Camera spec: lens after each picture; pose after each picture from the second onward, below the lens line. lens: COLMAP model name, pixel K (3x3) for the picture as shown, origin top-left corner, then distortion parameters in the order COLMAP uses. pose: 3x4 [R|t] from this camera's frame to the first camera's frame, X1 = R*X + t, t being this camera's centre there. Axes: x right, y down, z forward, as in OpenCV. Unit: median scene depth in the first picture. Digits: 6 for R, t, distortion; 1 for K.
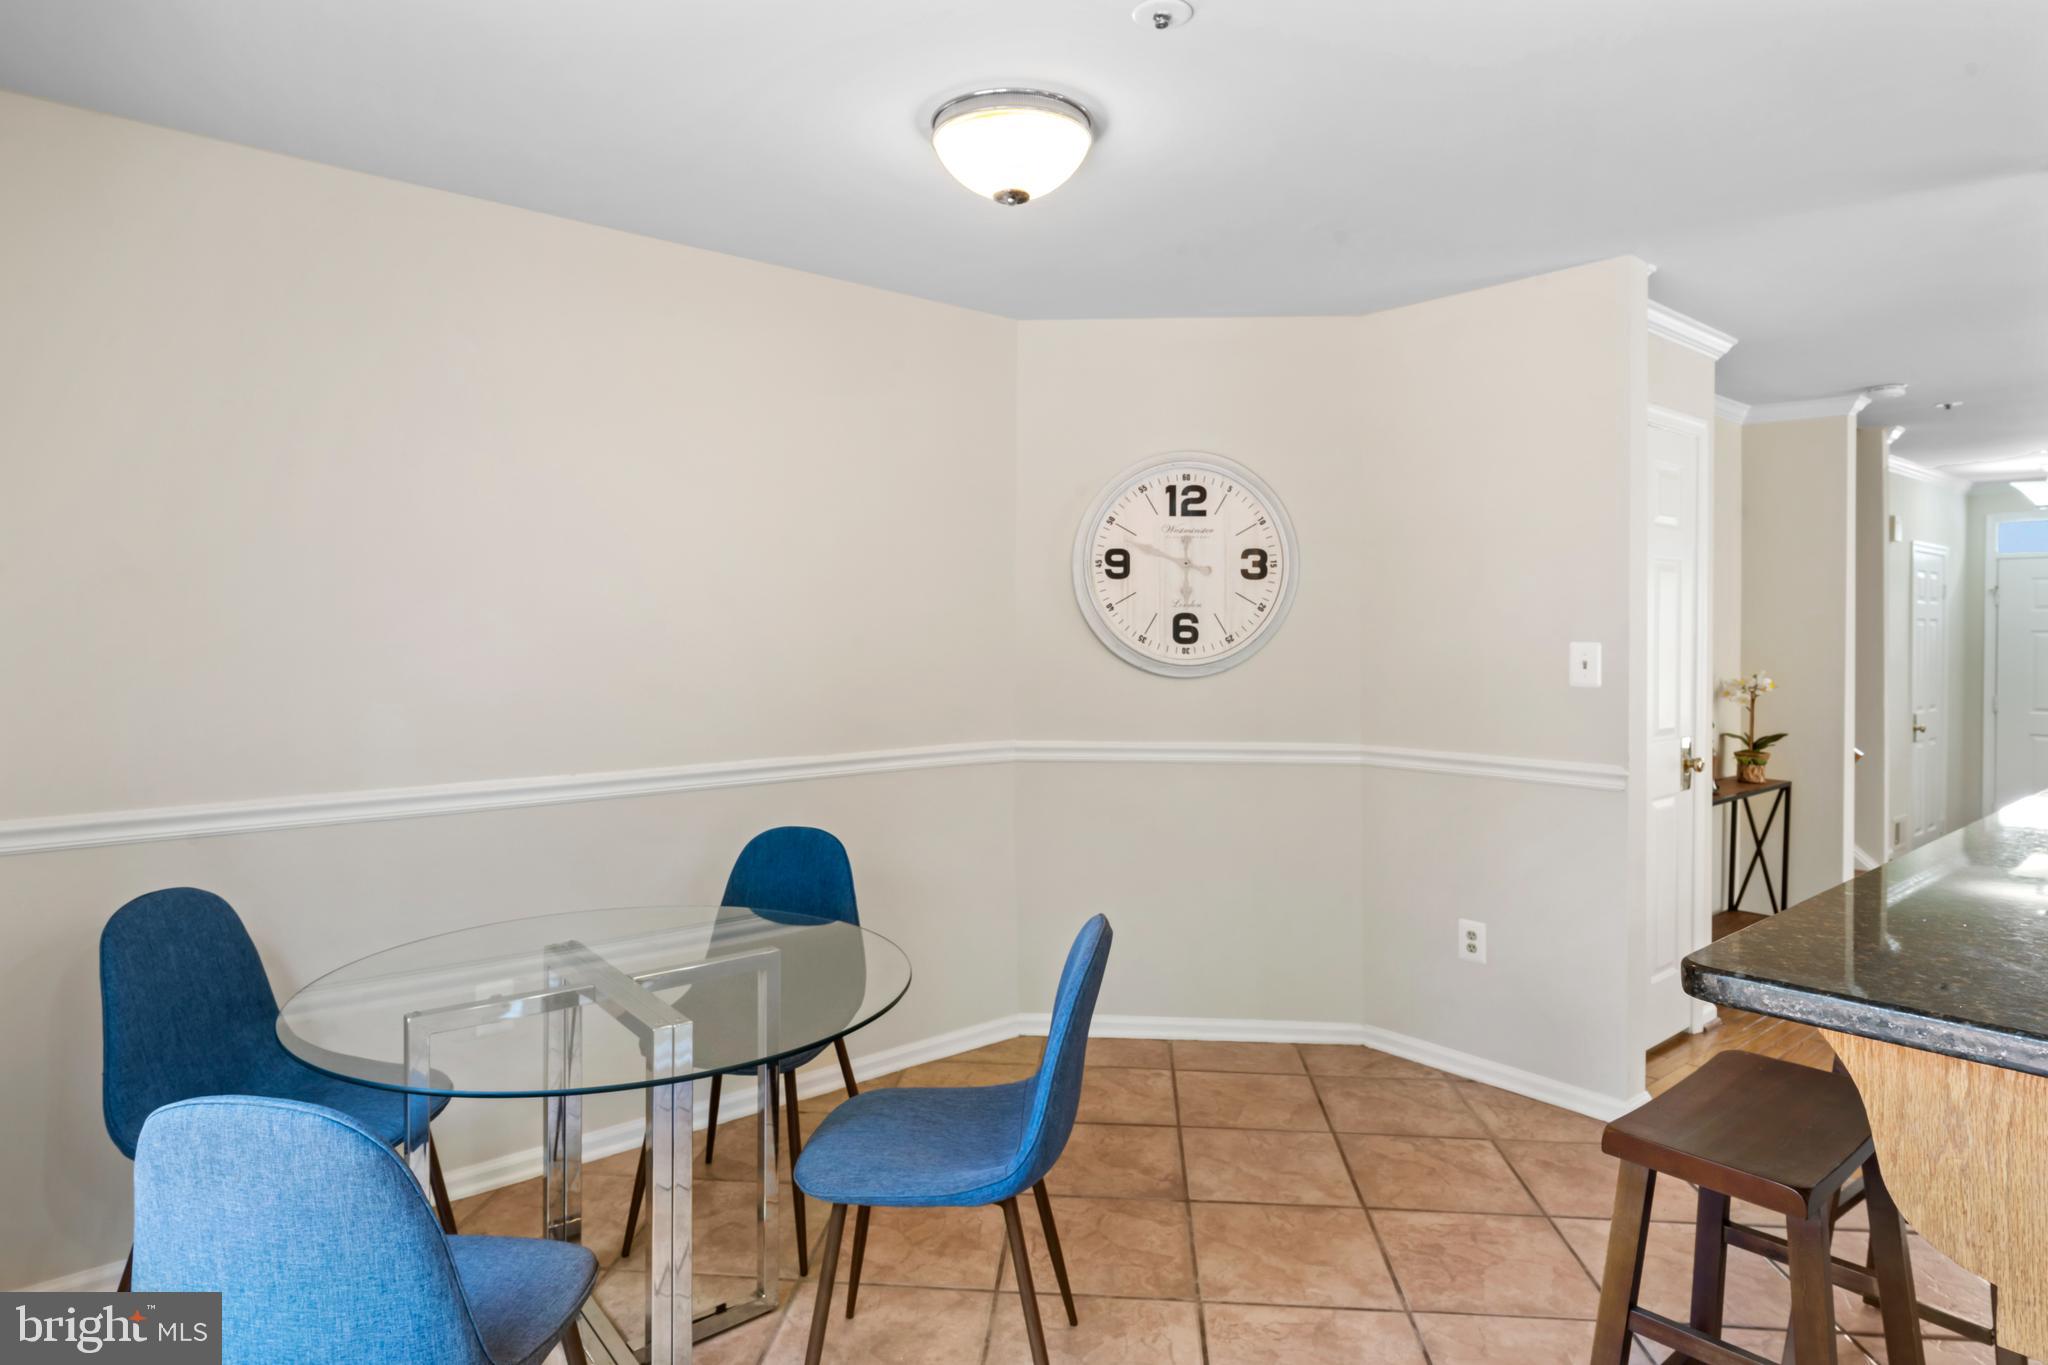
lens RADIAL K [[1099.4, 0, 971.0], [0, 1099.4, 643.5], [0, 0, 1]] dist [0.003979, -0.000612]
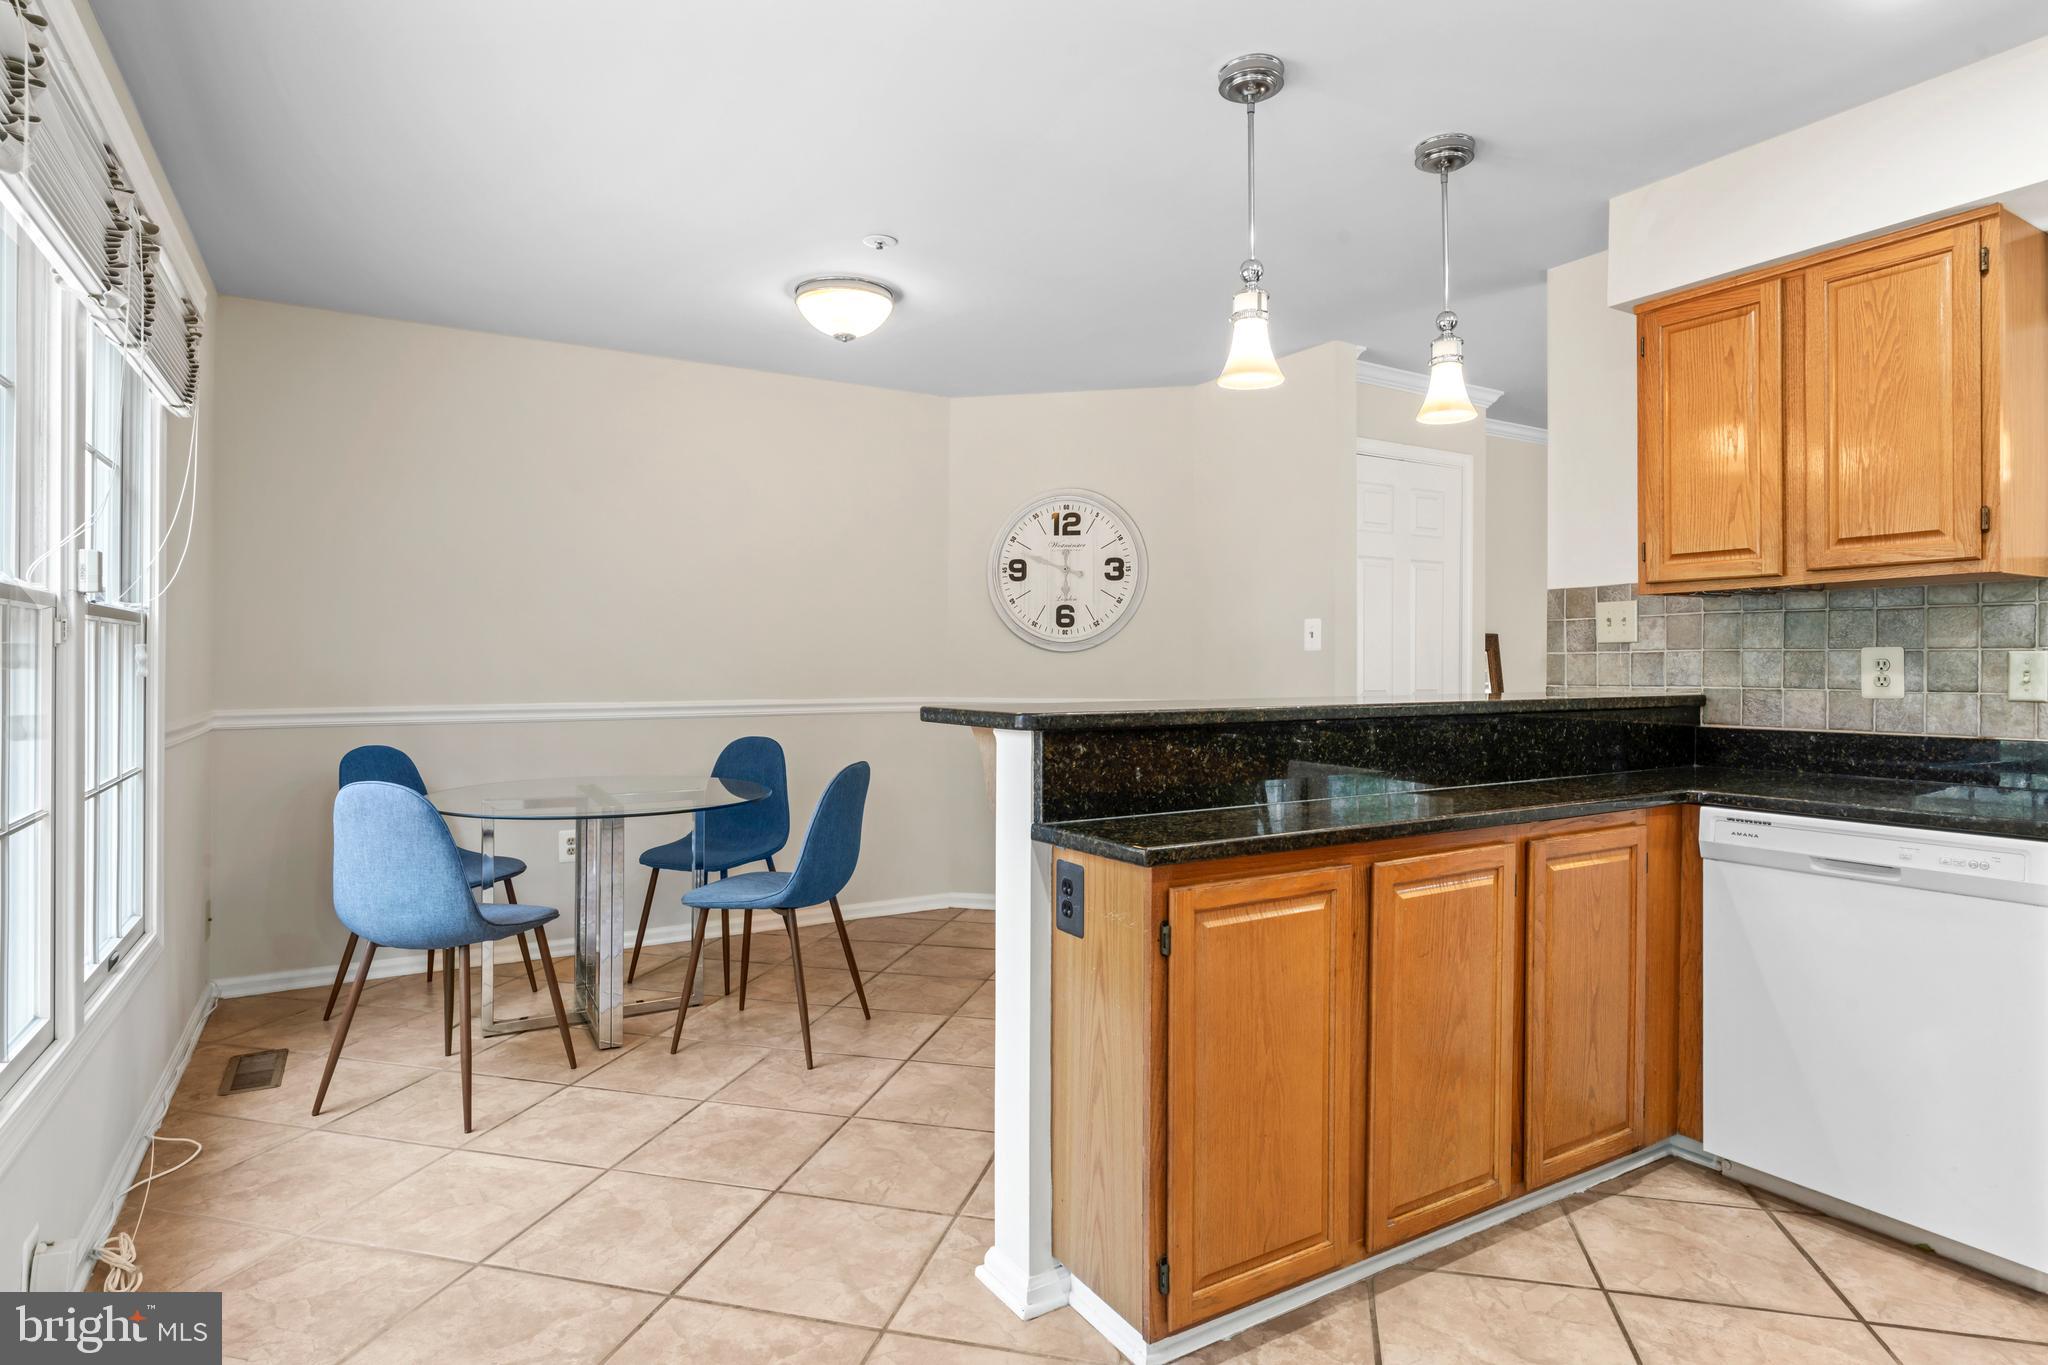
lens RADIAL K [[1099.4, 0, 1036.5], [0, 1099.4, 676.3], [0, 0, 1]] dist [0.003979, -0.000612]
pose [[0.986730, 0.003394, -0.162334, 0.384724], [-0.005010, 0.999942, -0.009548, 0.075622], [0.162292, 0.010234, 0.986690, -0.373207]]
